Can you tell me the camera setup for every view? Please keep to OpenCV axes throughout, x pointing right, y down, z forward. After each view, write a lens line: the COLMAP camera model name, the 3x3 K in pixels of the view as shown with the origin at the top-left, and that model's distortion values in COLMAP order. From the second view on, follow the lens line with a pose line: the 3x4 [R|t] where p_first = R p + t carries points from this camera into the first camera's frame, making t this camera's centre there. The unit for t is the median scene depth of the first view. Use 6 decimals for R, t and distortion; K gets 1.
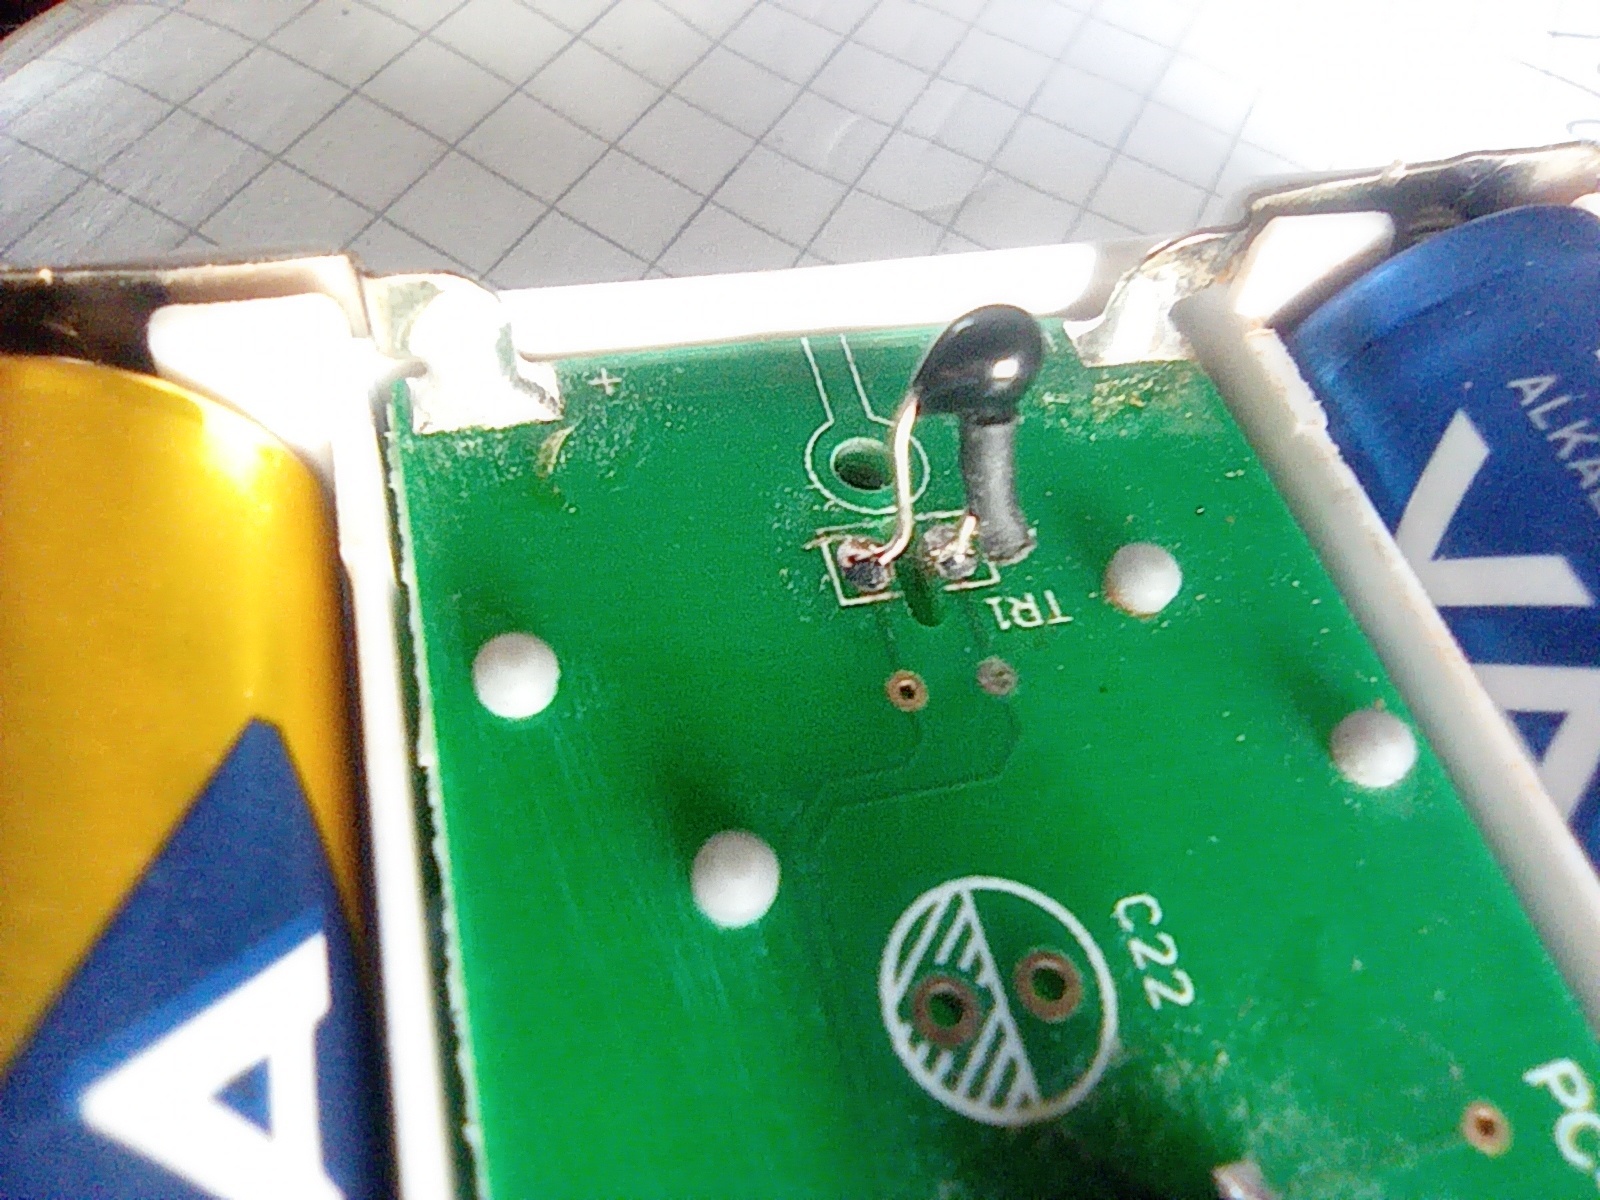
lens RADIAL K [[1180.3, 0, 809.3], [0, 1180.3, 599.4], [0, 0, 1]] dist [0.120734, -0.252473]
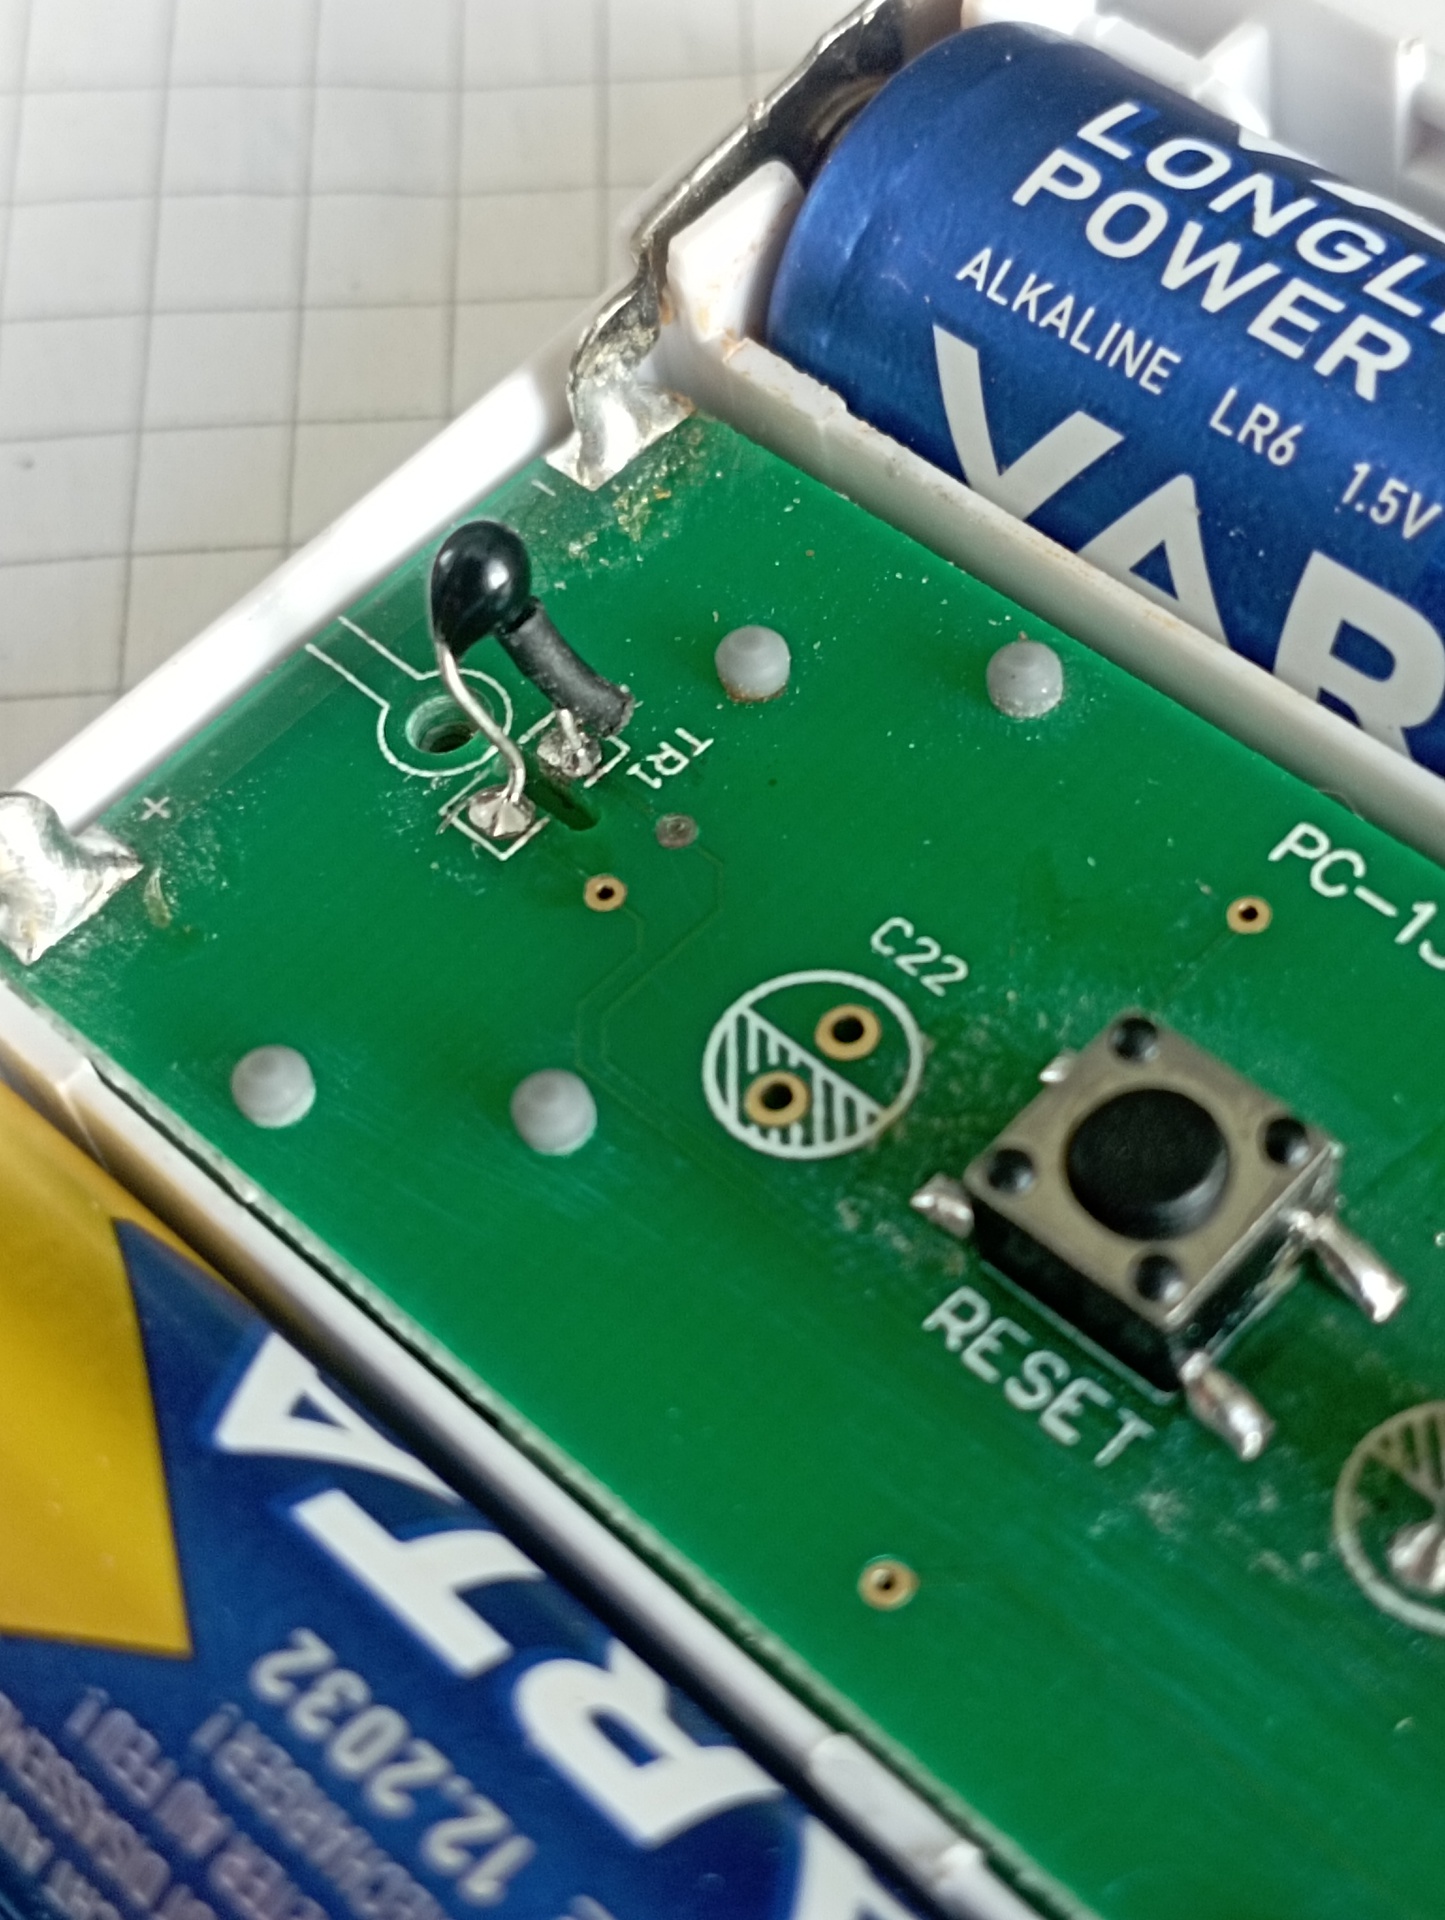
lens RADIAL K [[3317.1, 0, 722.5], [0, 3317.1, 960.0], [0, 0, 1]] dist [0.126205, 0.118986]
pose [[0.825879, -0.561054, 0.056046, -0.021938], [0.562265, 0.826924, -0.007374, 0.186958], [-0.042209, 0.037603, 0.998401, -1.662555]]
